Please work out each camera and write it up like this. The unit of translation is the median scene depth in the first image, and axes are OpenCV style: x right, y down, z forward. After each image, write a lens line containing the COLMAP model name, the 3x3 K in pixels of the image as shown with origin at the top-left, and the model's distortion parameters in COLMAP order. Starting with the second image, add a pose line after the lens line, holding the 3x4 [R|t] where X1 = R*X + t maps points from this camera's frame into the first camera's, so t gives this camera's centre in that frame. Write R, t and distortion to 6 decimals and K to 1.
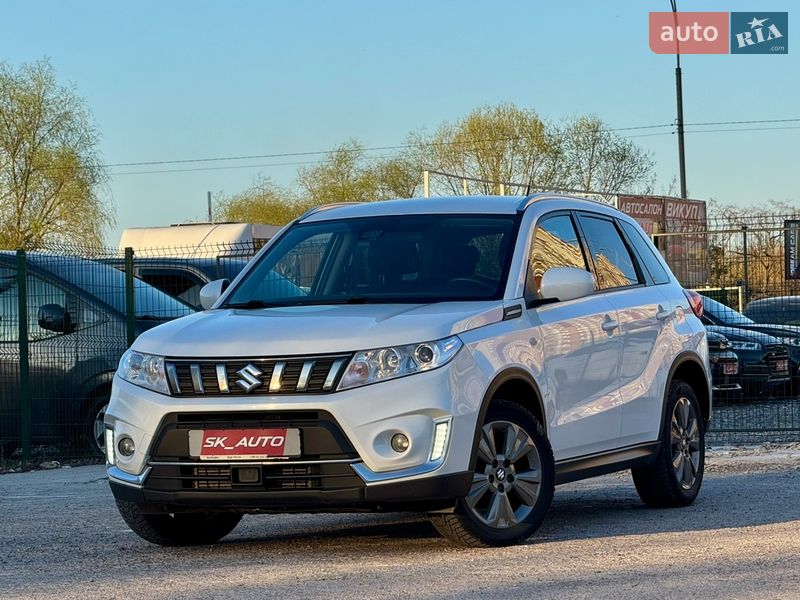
lens RADIAL K [[3098.2, 0, 411.8], [0, 3098.2, 299.5], [0, 0, 1]] dist [0.102609, 1.052278]
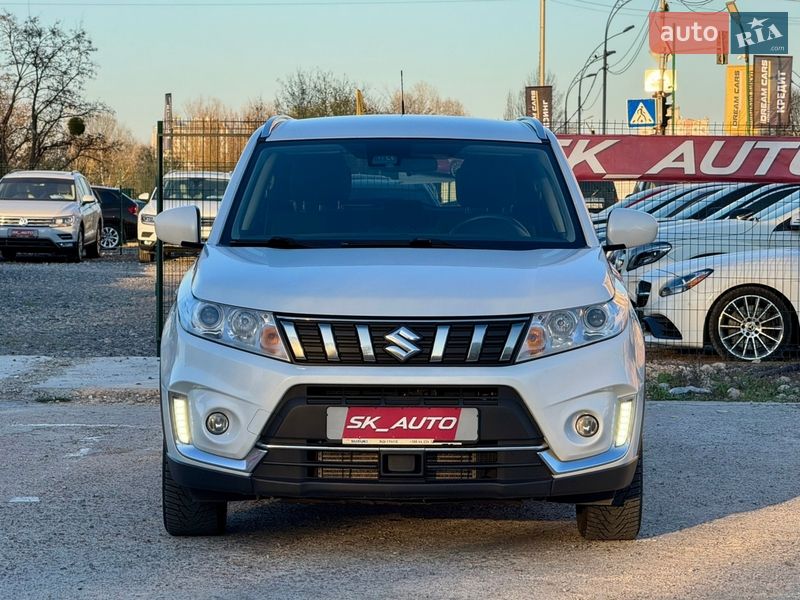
lens RADIAL K [[2750.7, 0, 402.9], [0, 2750.7, 299.5], [0, 0, 1]] dist [0.118384, 2.274841]
pose [[0.922088, 0.018558, 0.386536, -0.329272], [-0.037874, 0.998382, 0.042415, -0.016668], [-0.385123, -0.053751, 0.921299, 0.334438]]
